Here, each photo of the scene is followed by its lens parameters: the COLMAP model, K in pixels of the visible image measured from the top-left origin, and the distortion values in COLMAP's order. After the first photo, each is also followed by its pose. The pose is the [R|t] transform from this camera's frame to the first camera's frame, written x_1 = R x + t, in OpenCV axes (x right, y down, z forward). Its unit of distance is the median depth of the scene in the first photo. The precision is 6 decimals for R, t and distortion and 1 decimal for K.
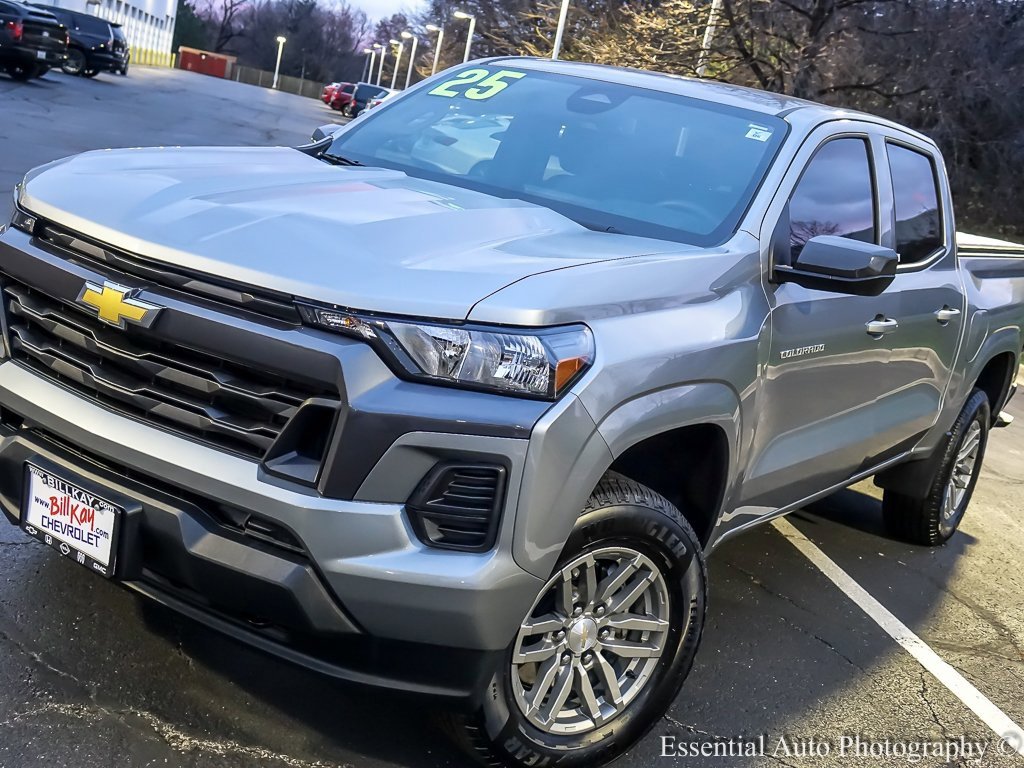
lens RADIAL K [[1390.0, 0, 512.0], [0, 1390.0, 384.0], [0, 0, 1]] dist [0.019924, -0.017613]
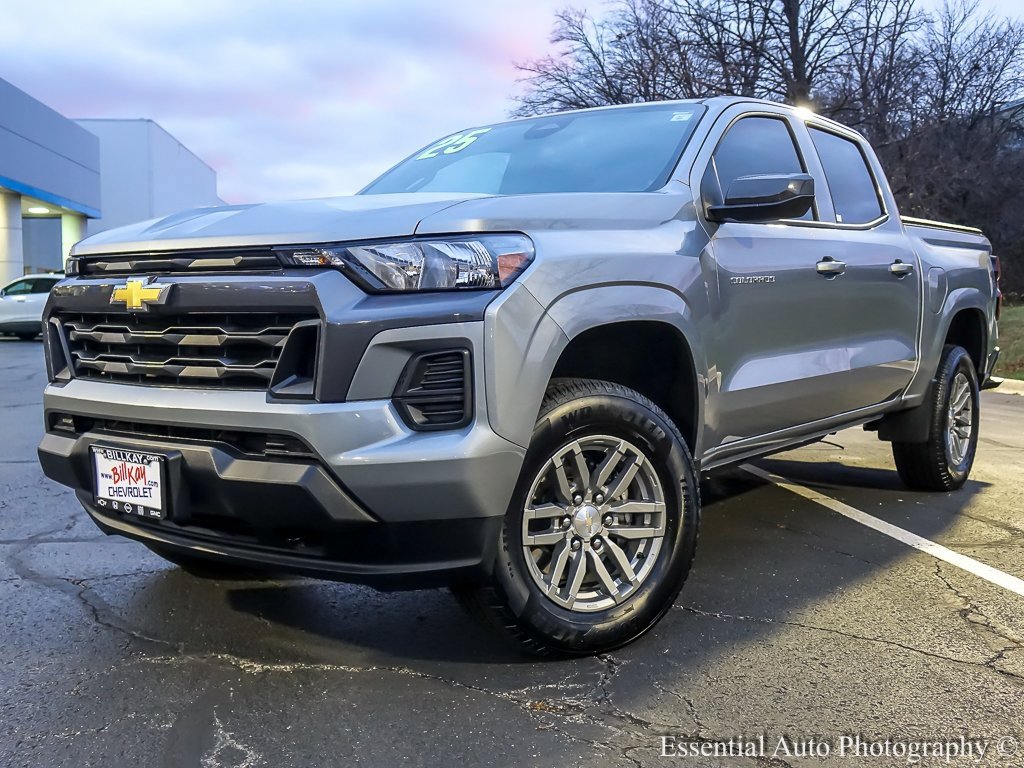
lens RADIAL K [[1188.5, 0, 509.9], [0, 1188.5, 374.2], [0, 0, 1]] dist [0.007403, -0.010746]
pose [[0.978951, -0.190699, -0.072721, 0.085180], [0.178068, 0.972168, -0.152252, 0.207279], [0.099731, 0.136098, 0.985663, 0.023579]]
